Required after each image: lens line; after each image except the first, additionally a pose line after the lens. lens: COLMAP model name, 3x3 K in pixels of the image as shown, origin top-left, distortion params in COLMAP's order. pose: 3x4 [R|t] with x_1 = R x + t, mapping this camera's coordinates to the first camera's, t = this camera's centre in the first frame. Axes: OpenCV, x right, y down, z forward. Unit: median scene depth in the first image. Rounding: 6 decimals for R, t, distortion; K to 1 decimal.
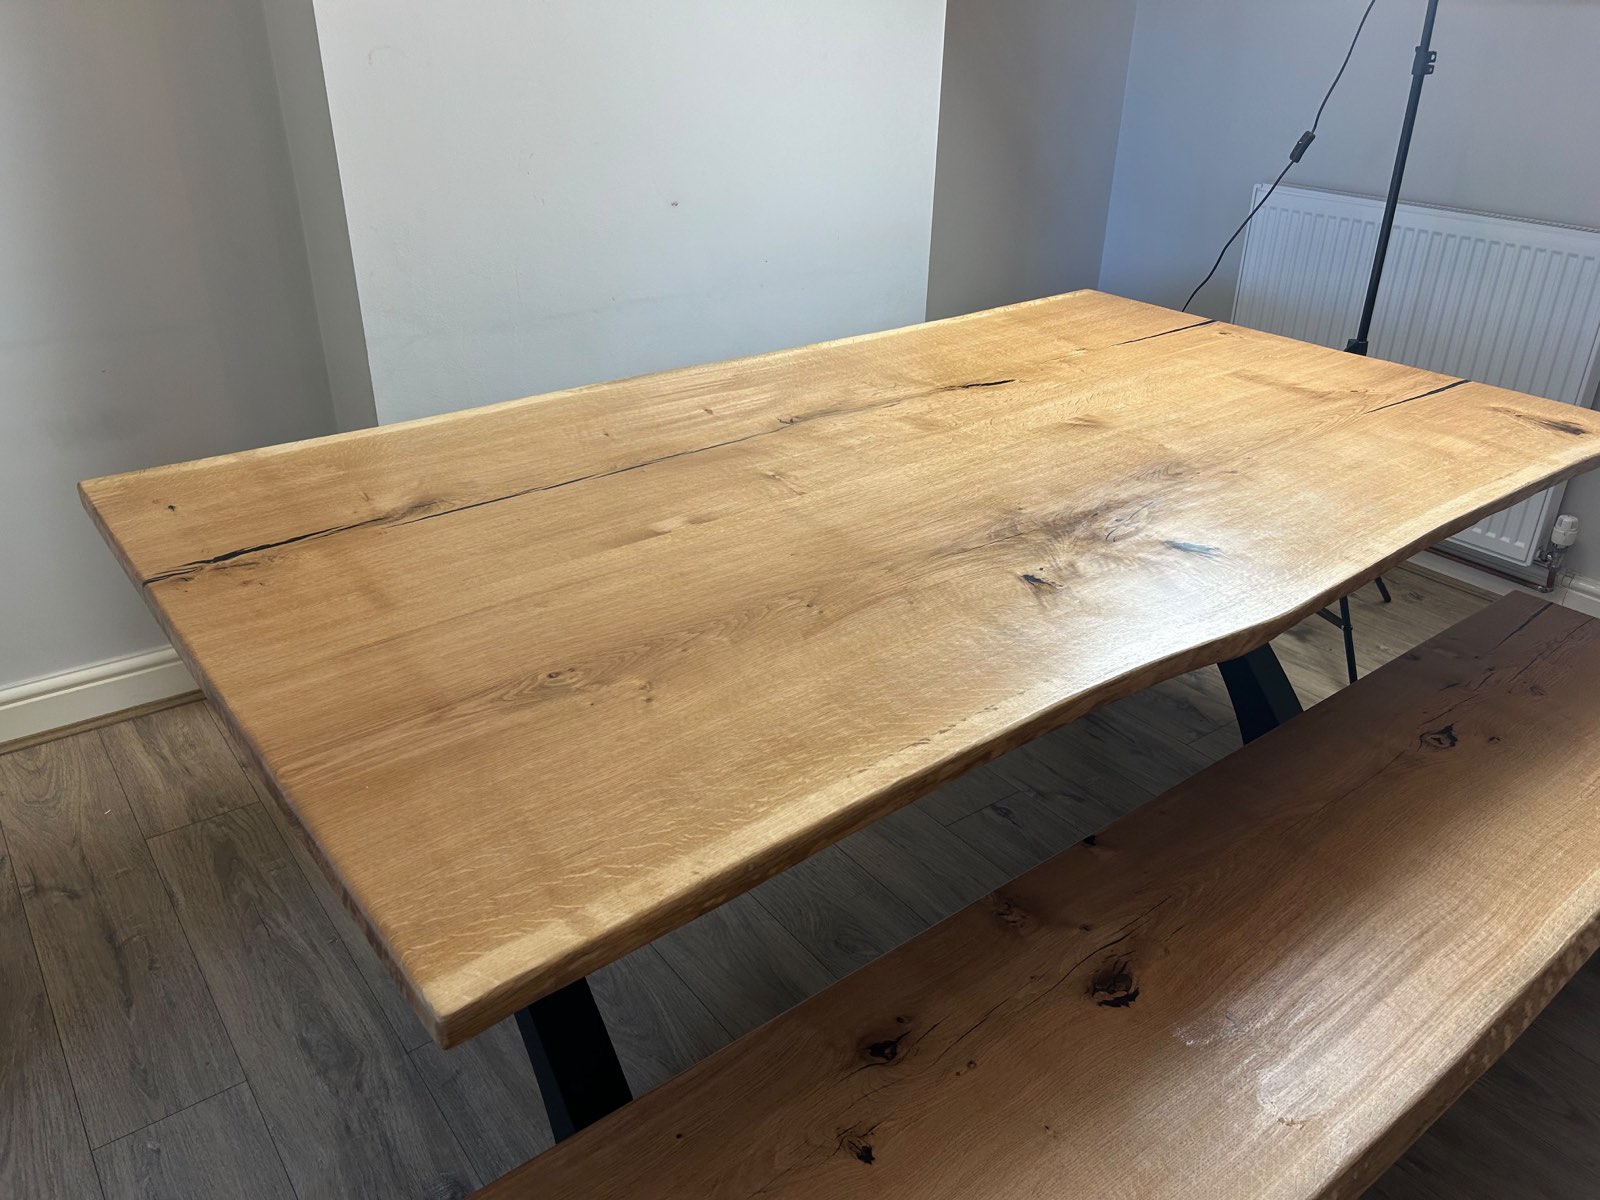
lens RADIAL K [[1202.7, 0, 778.1], [0, 1202.7, 602.4], [0, 0, 1]] dist [0.056571, -0.074268]
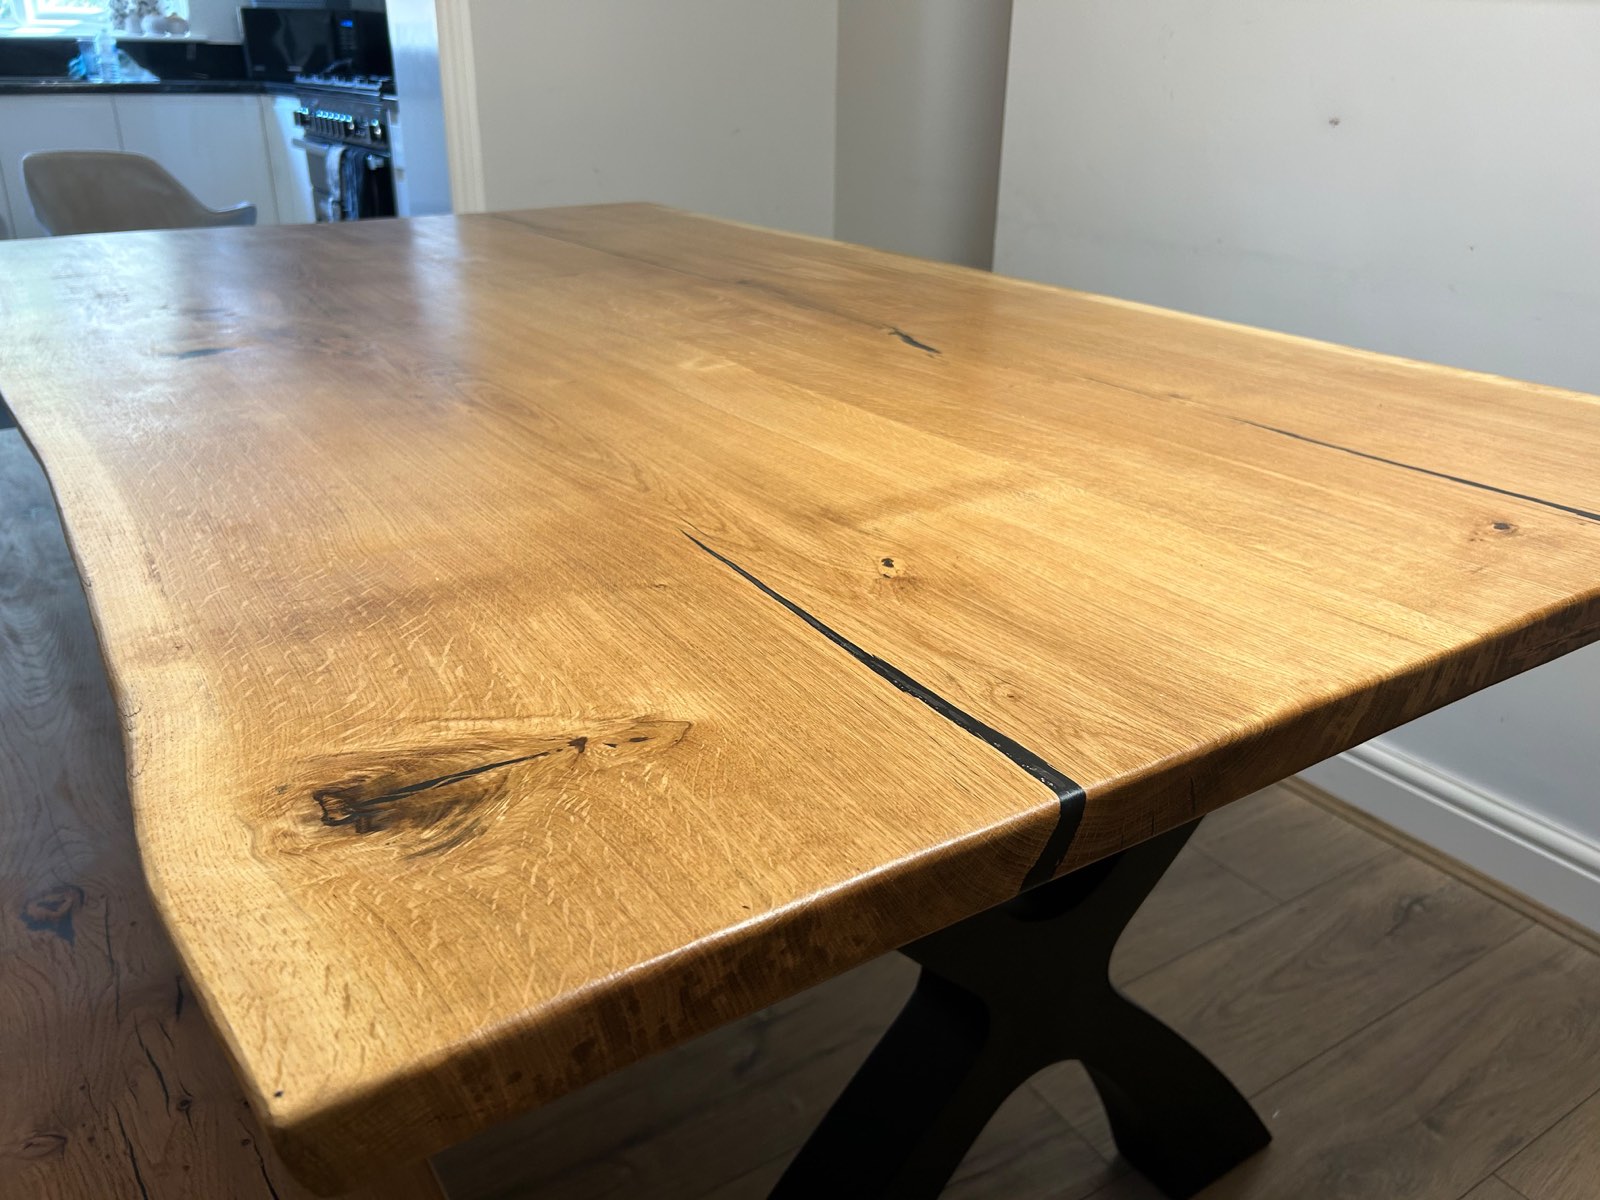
lens RADIAL K [[1196.5, 0, 816.3], [0, 1196.5, 597.4], [0, 0, 1]] dist [0.052145, -0.074580]
pose [[-0.048393, 0.386819, -0.920885, 0.975880], [-0.474702, 0.802281, 0.361945, -0.343977], [0.878815, 0.454661, 0.144799, 1.179700]]
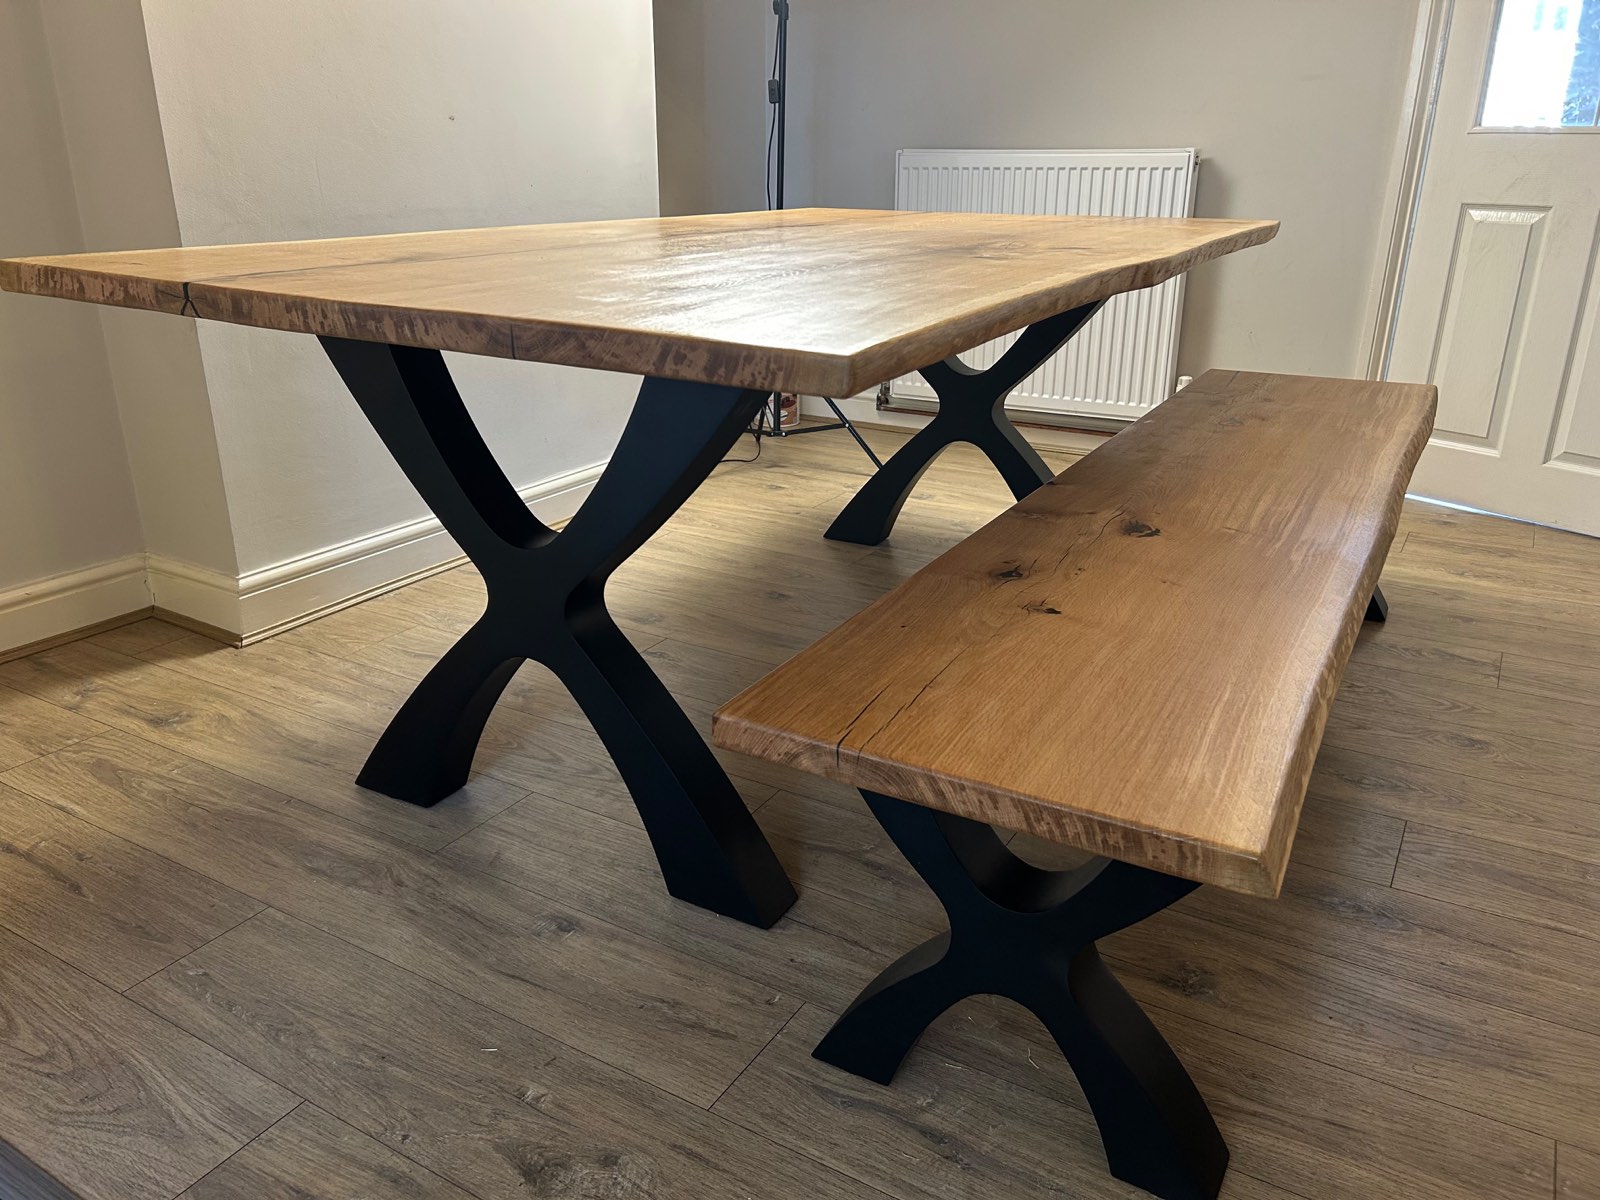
lens RADIAL K [[1199.5, 0, 782.2], [0, 1199.5, 593.8], [0, 0, 1]] dist [0.058354, -0.064427]
pose [[0.923945, -0.140601, 0.355748, -0.384286], [0.182939, 0.979166, -0.088137, 0.324197], [-0.335944, 0.146514, 0.930417, -0.003320]]
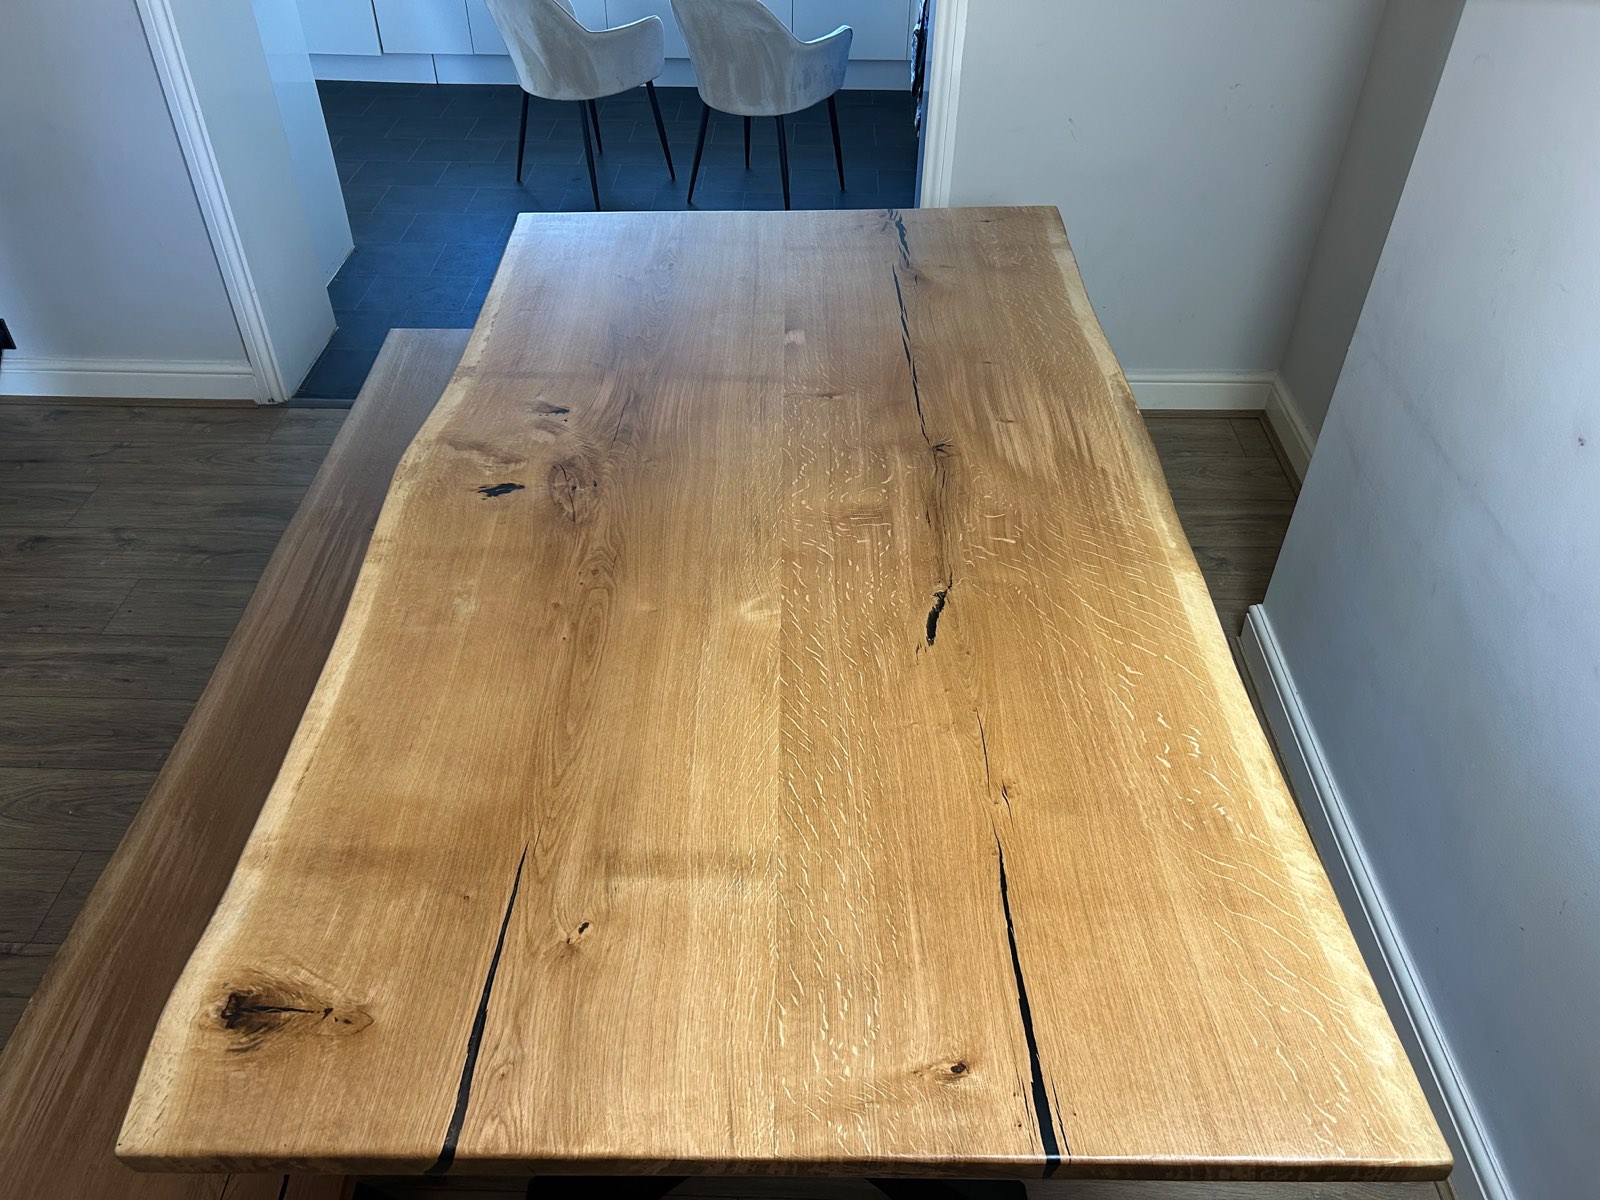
lens RADIAL K [[1196.5, 0, 816.3], [0, 1196.5, 597.4], [0, 0, 1]] dist [0.052145, -0.074580]
pose [[-0.593304, 0.505213, -0.626698, 0.869108], [-0.385795, 0.504832, 0.772209, -0.938518], [0.706507, 0.699932, -0.104610, 1.290560]]
